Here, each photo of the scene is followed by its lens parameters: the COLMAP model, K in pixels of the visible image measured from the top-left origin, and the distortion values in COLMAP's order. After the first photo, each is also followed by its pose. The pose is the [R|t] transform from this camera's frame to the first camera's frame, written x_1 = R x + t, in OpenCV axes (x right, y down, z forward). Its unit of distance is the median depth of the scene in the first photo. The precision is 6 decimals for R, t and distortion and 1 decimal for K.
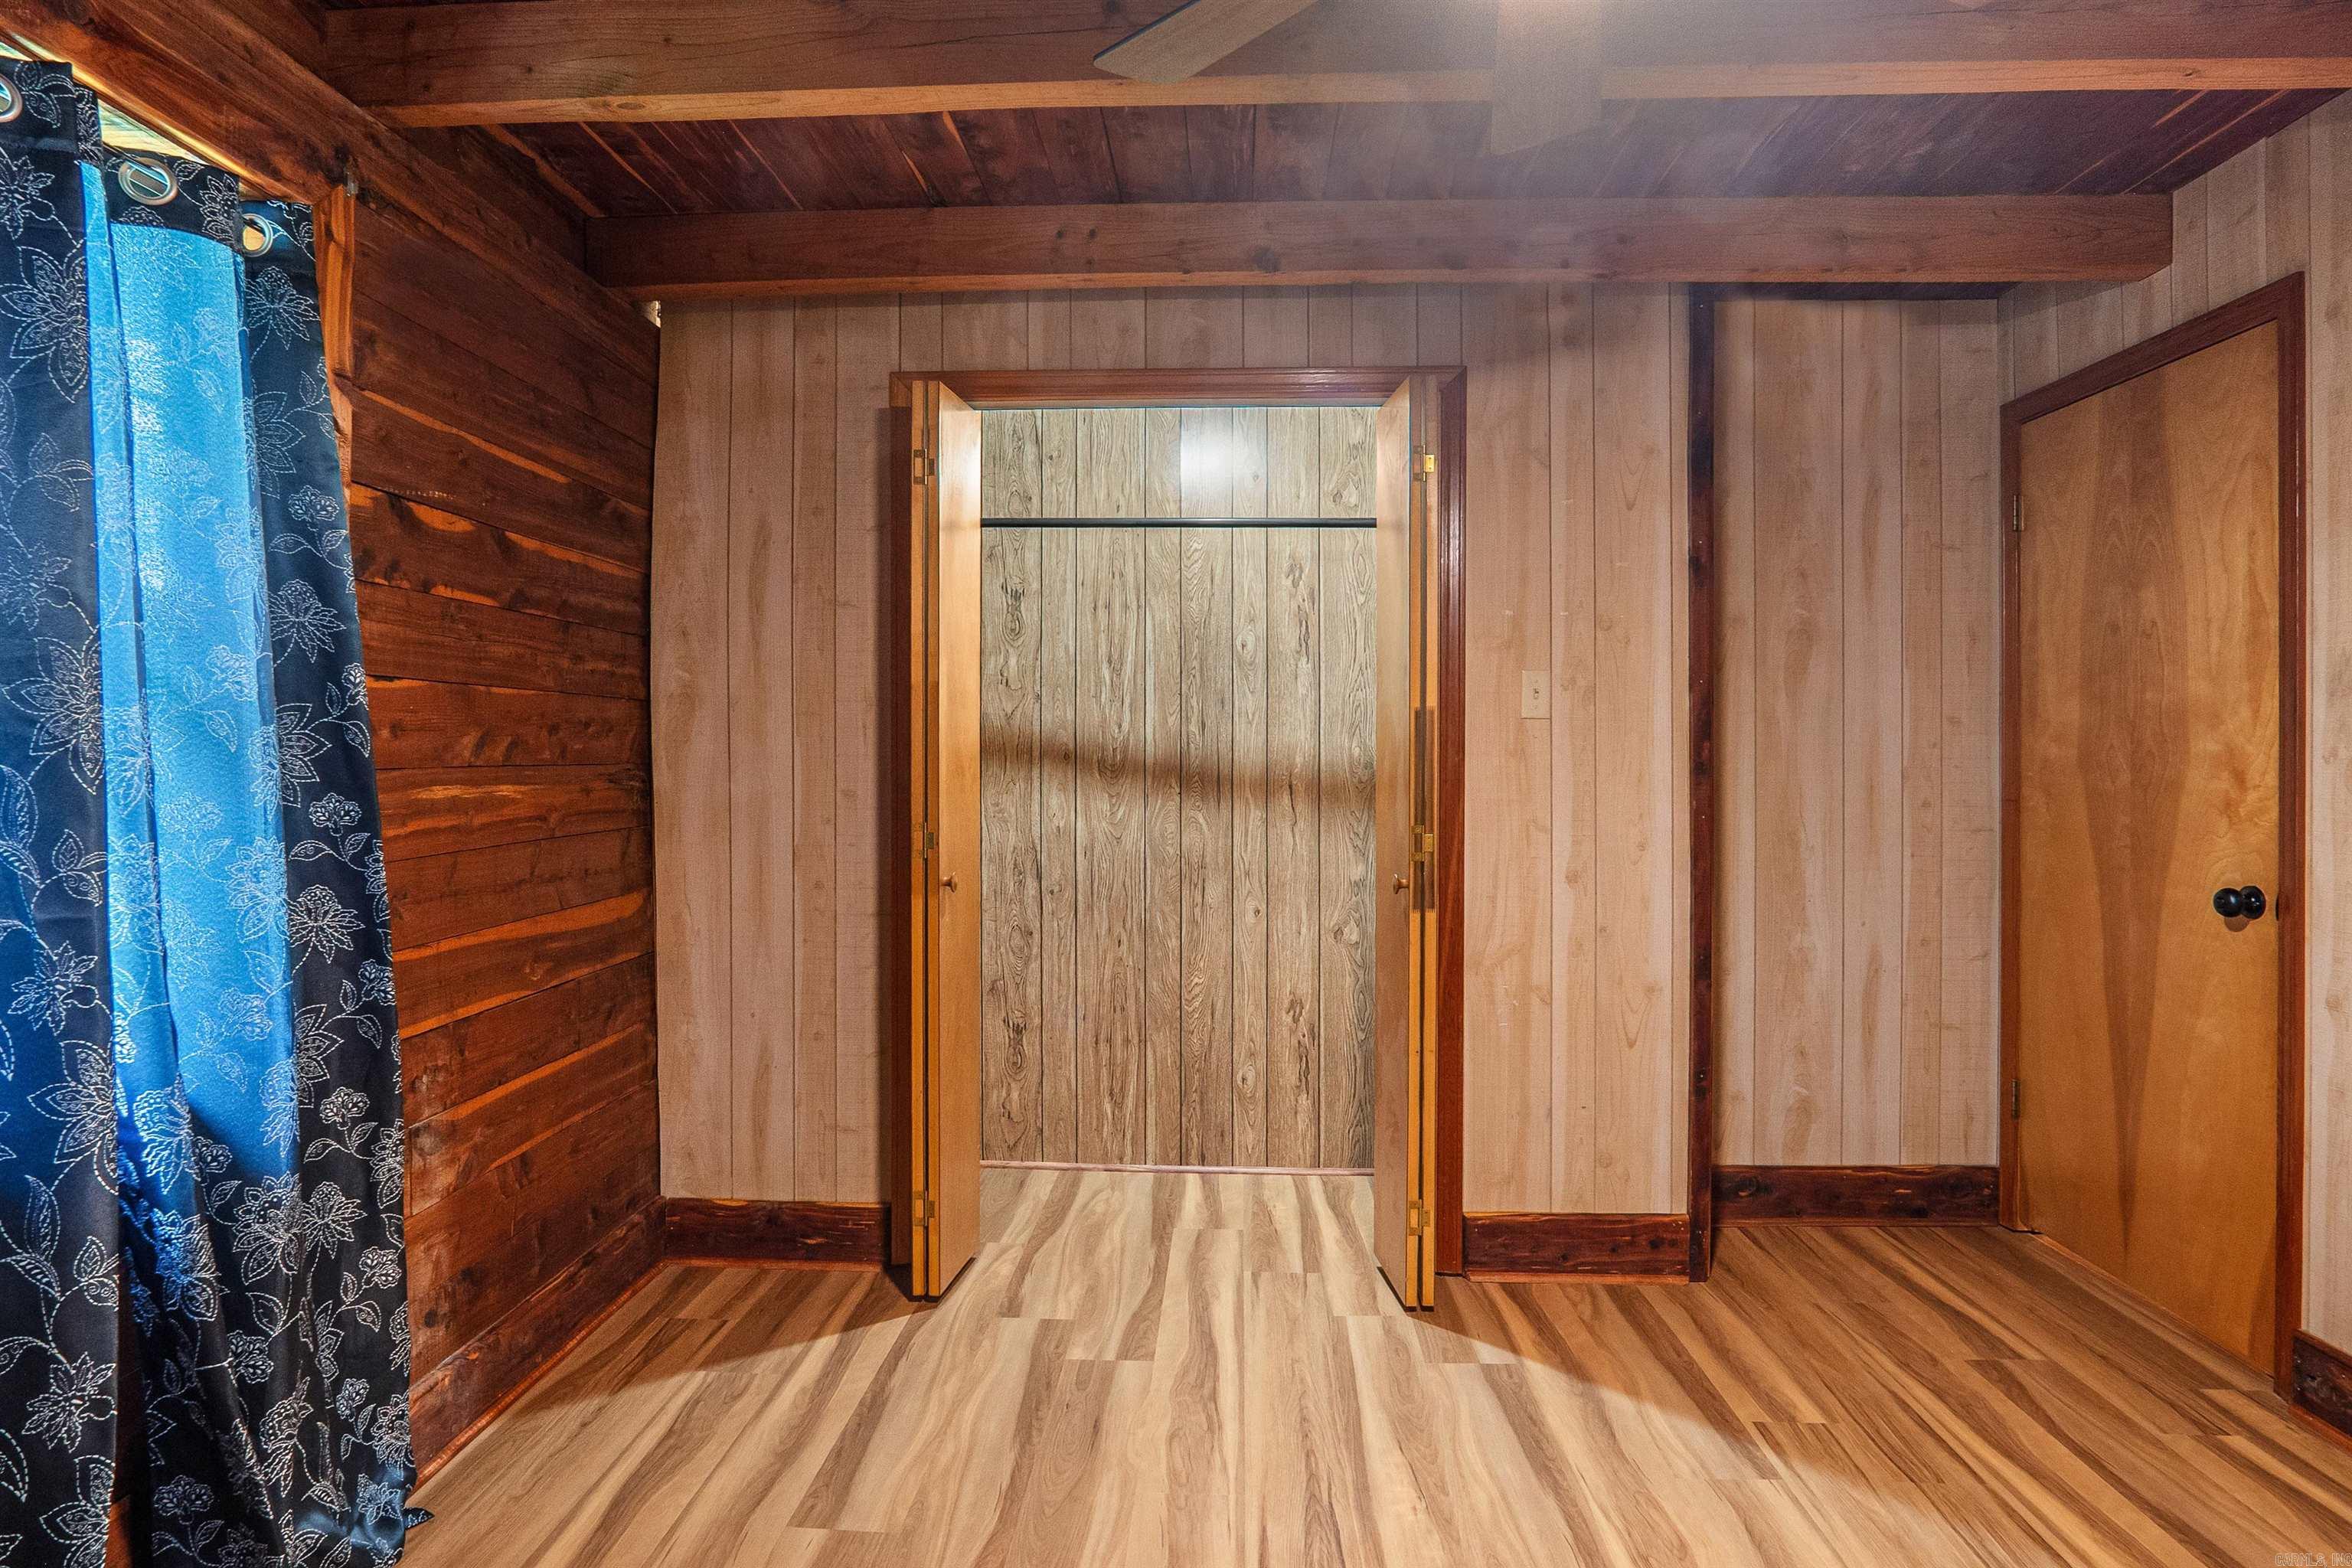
lens RADIAL K [[1264.0, 0, 1187.2], [0, 1264.0, 766.7], [0, 0, 1]] dist [-0.034327, 0.011358]
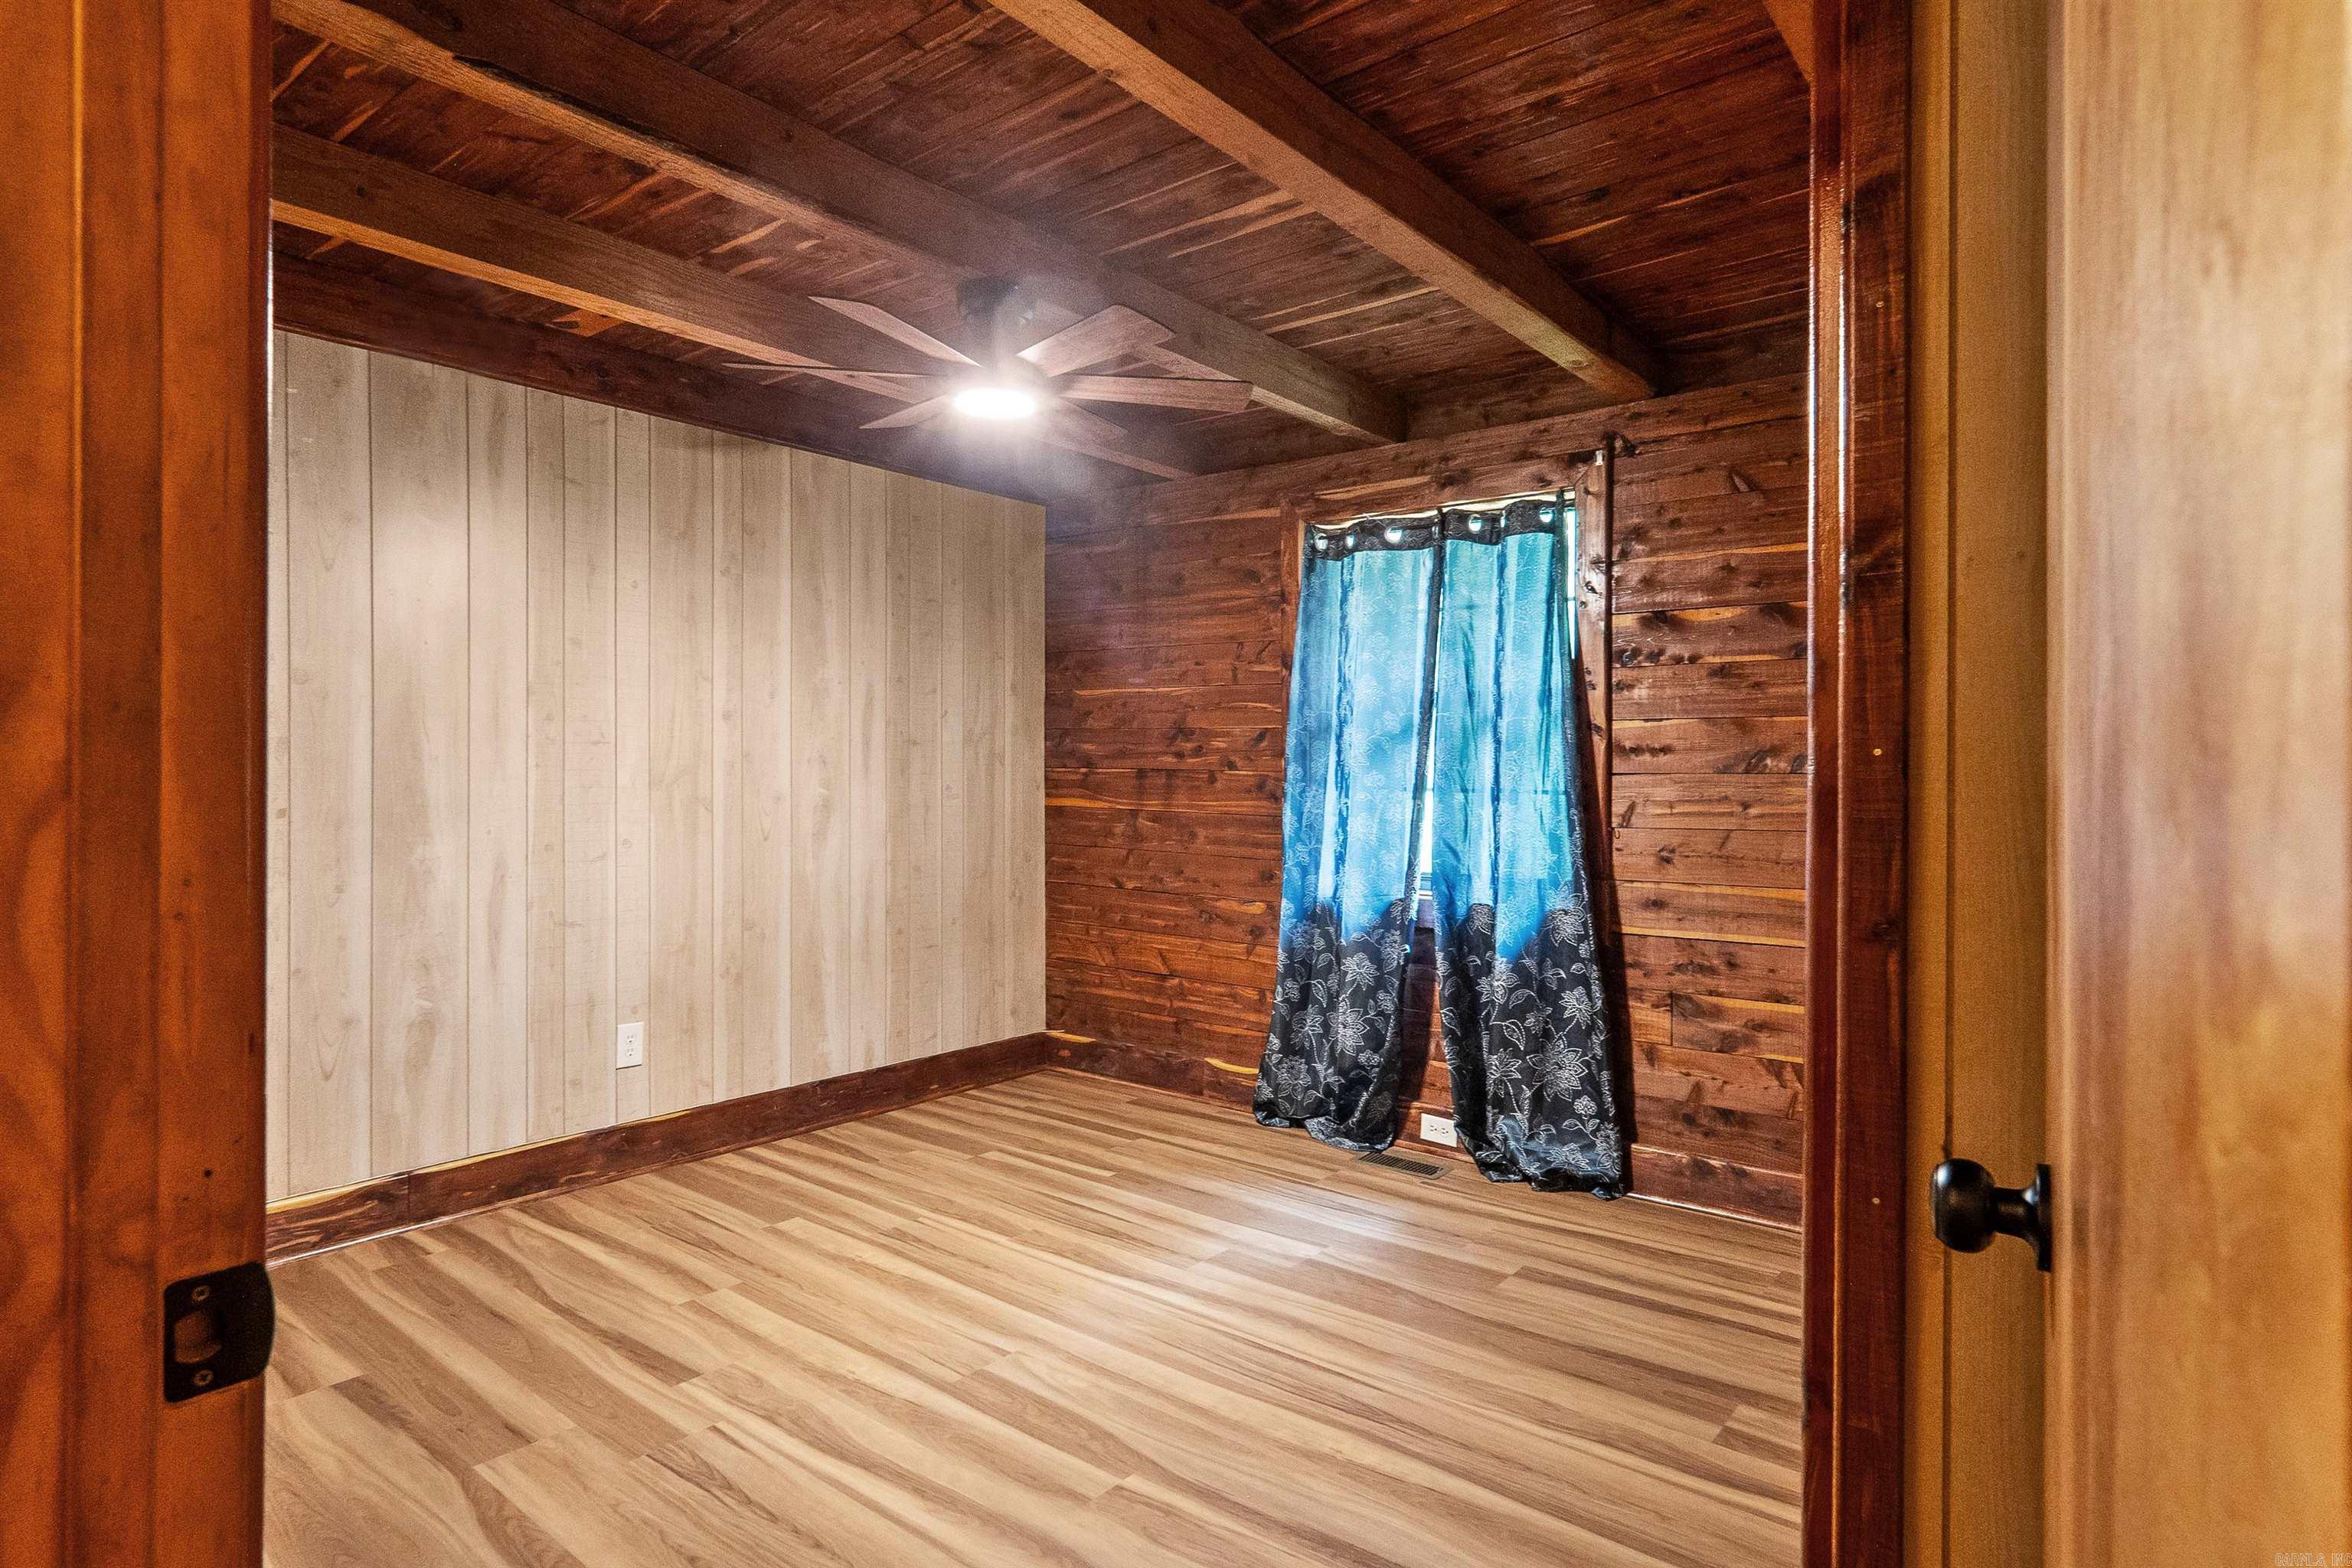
lens RADIAL K [[1264.0, 0, 1182.7], [0, 1264.0, 782.8], [0, 0, 1]] dist [-0.034327, 0.011358]
pose [[-0.598575, 0.003810, -0.801057, 1.040856], [-0.012896, 0.999813, 0.014392, -0.001551], [0.800963, 0.018945, -0.598415, 1.405671]]
